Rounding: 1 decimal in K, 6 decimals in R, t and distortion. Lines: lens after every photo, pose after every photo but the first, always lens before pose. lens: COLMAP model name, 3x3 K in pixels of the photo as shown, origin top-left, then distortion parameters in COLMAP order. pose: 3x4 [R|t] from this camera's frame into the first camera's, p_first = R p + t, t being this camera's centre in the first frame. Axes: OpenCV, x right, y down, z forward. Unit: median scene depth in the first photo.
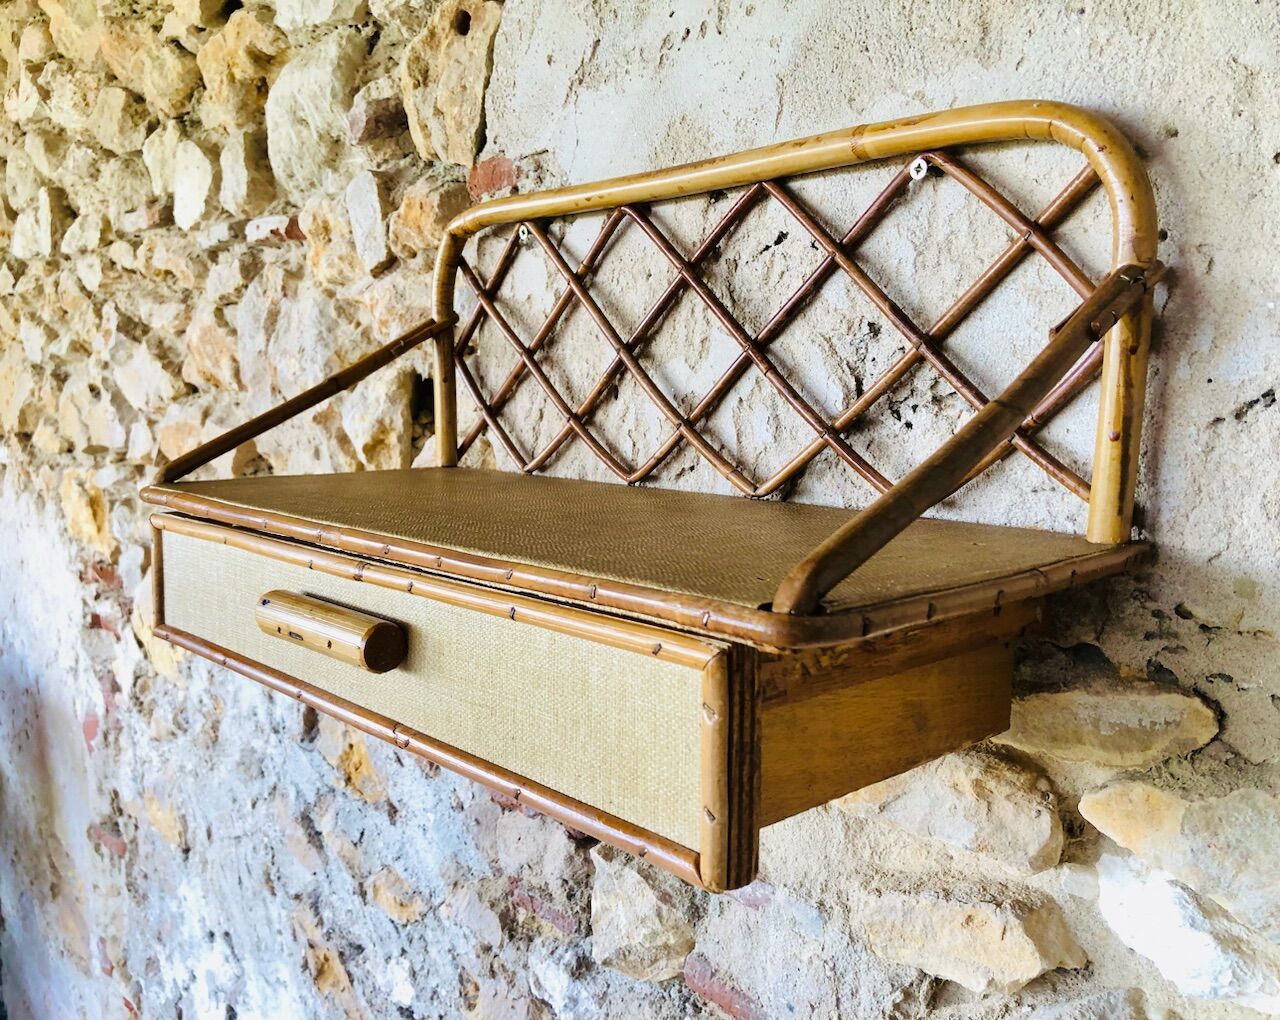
lens RADIAL K [[1135.3, 0, 595.2], [0, 1135.3, 508.5], [0, 0, 1]] dist [0.006229, 0.007029]
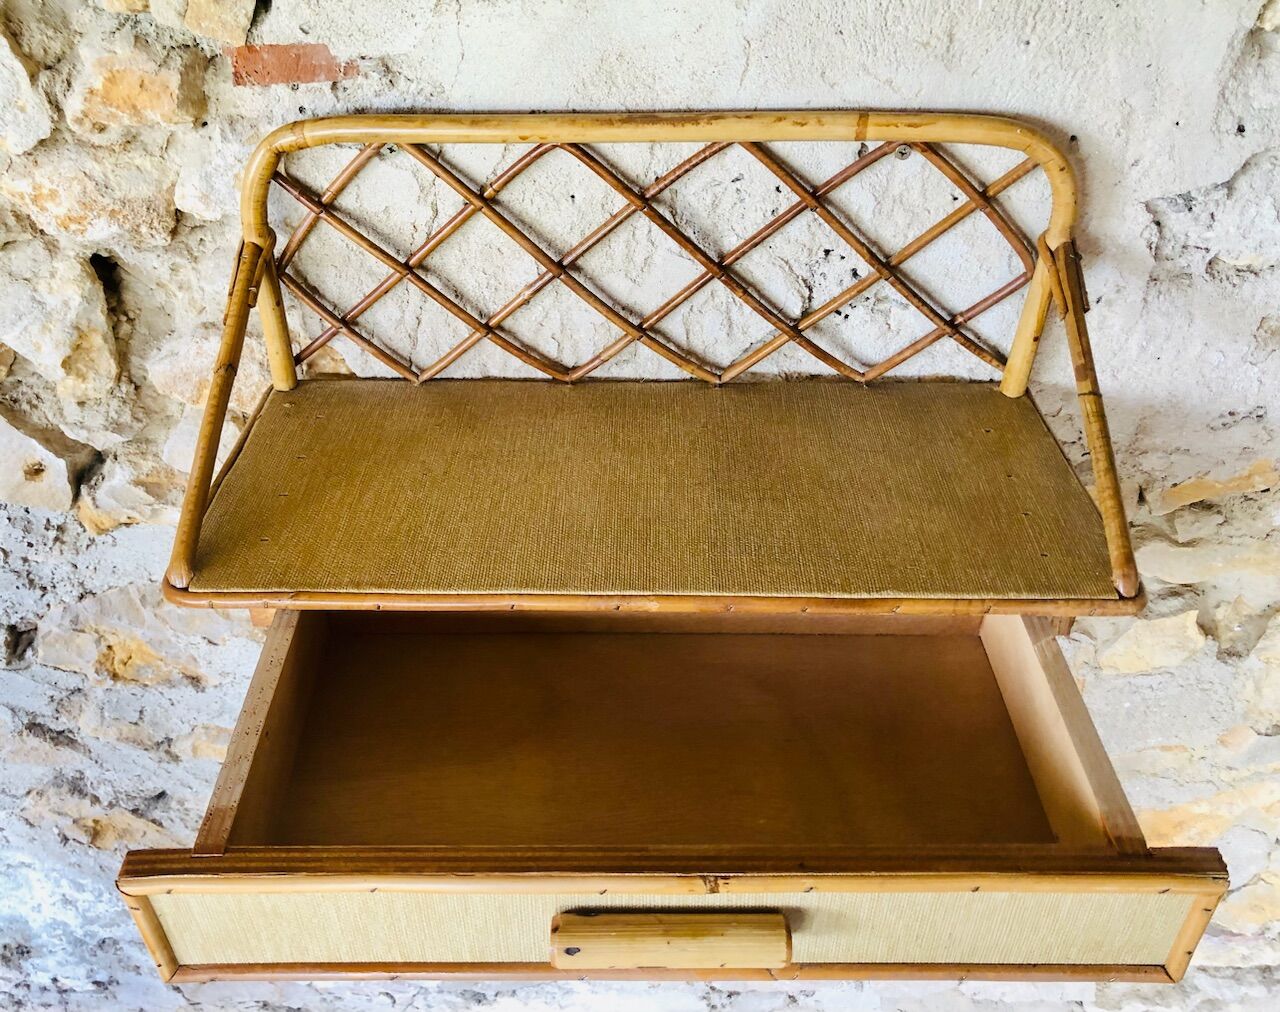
lens RADIAL K [[1110.4, 0, 604.6], [0, 1110.4, 507.6], [0, 0, 1]] dist [0.007061, 0.001782]
pose [[0.678913, -0.431225, 0.594241, -0.787504], [0.100880, 0.856462, 0.506257, -0.564697], [-0.727256, -0.283757, 0.624965, 0.306334]]
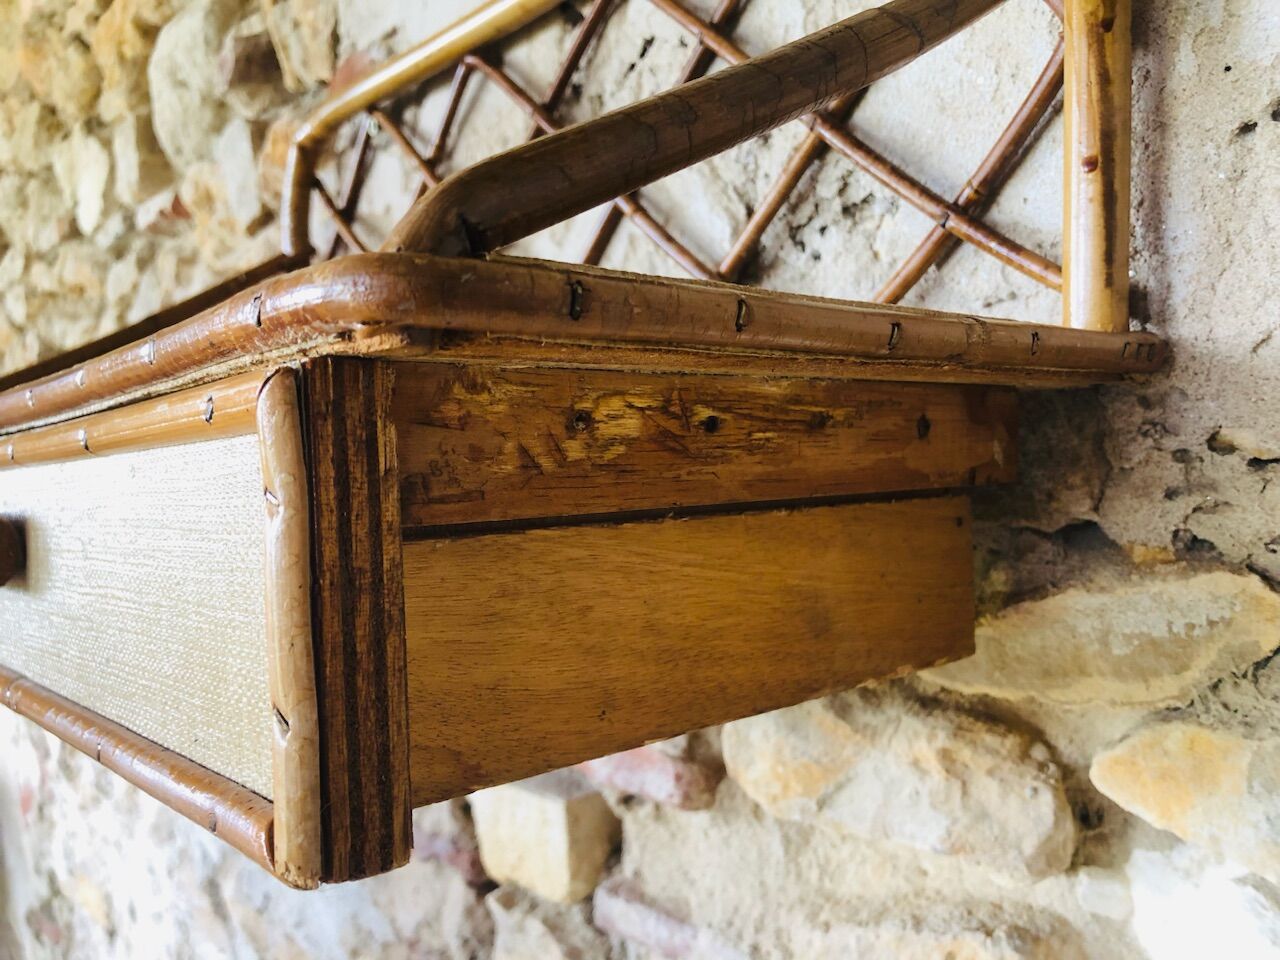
lens RADIAL K [[1081.9, 0, 636.6], [0, 1081.9, 488.1], [0, 0, 1]] dist [0.001482, -0.004707]
pose [[0.999035, -0.043711, 0.004328, 0.147778], [0.043924, 0.994628, -0.093732, 0.130033], [-0.000208, 0.093831, 0.995588, 0.317695]]
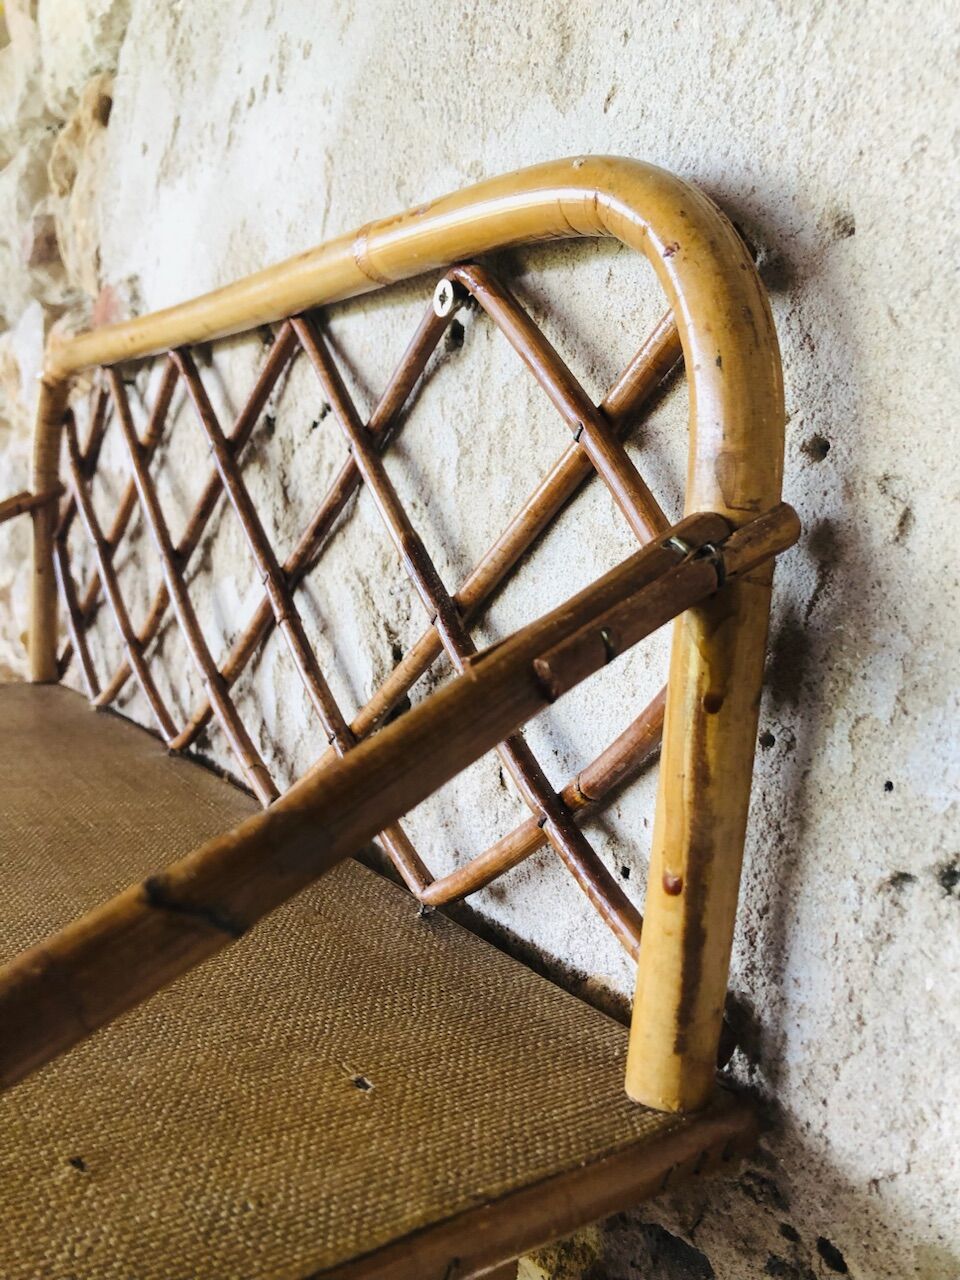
lens RADIAL K [[1069.3, 0, 463.2], [0, 1069.3, 630.4], [0, 0, 1]] dist [0.005781, -0.000534]
pose [[0.992371, 0.074450, -0.098271, 0.320165], [-0.076520, 0.996915, -0.017461, -0.117918], [0.096668, 0.024848, 0.995006, 0.443819]]
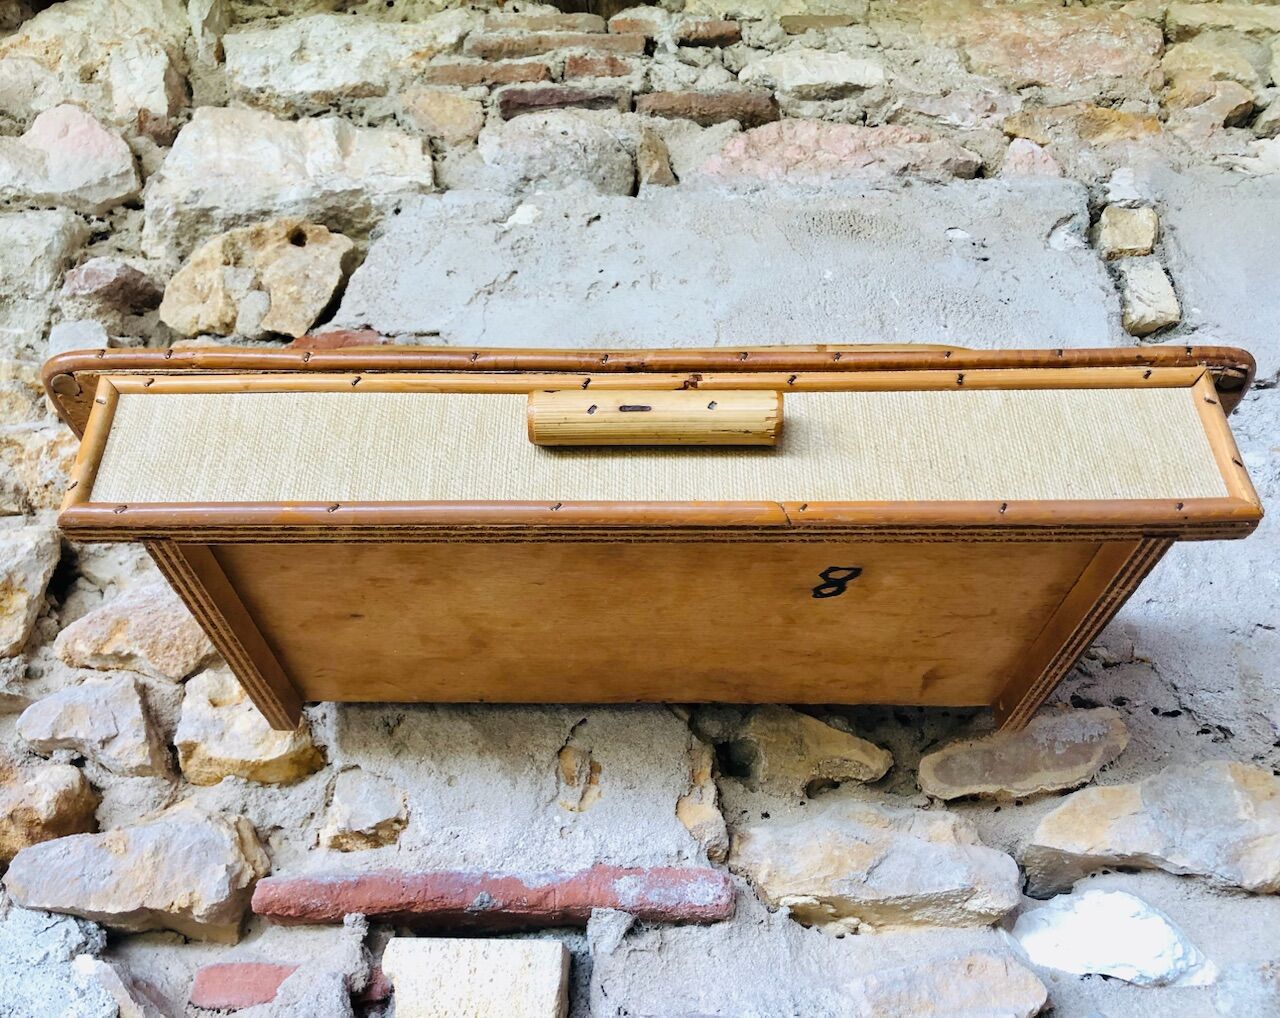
lens RADIAL K [[1135.3, 0, 595.2], [0, 1135.3, 507.5], [0, 0, 1]] dist [0.006229, 0.007029]
pose [[0.666474, 0.410315, 0.622458, -0.704855], [0.071584, 0.795844, -0.601255, 0.618397], [-0.742083, 0.445279, 0.501038, 0.542144]]
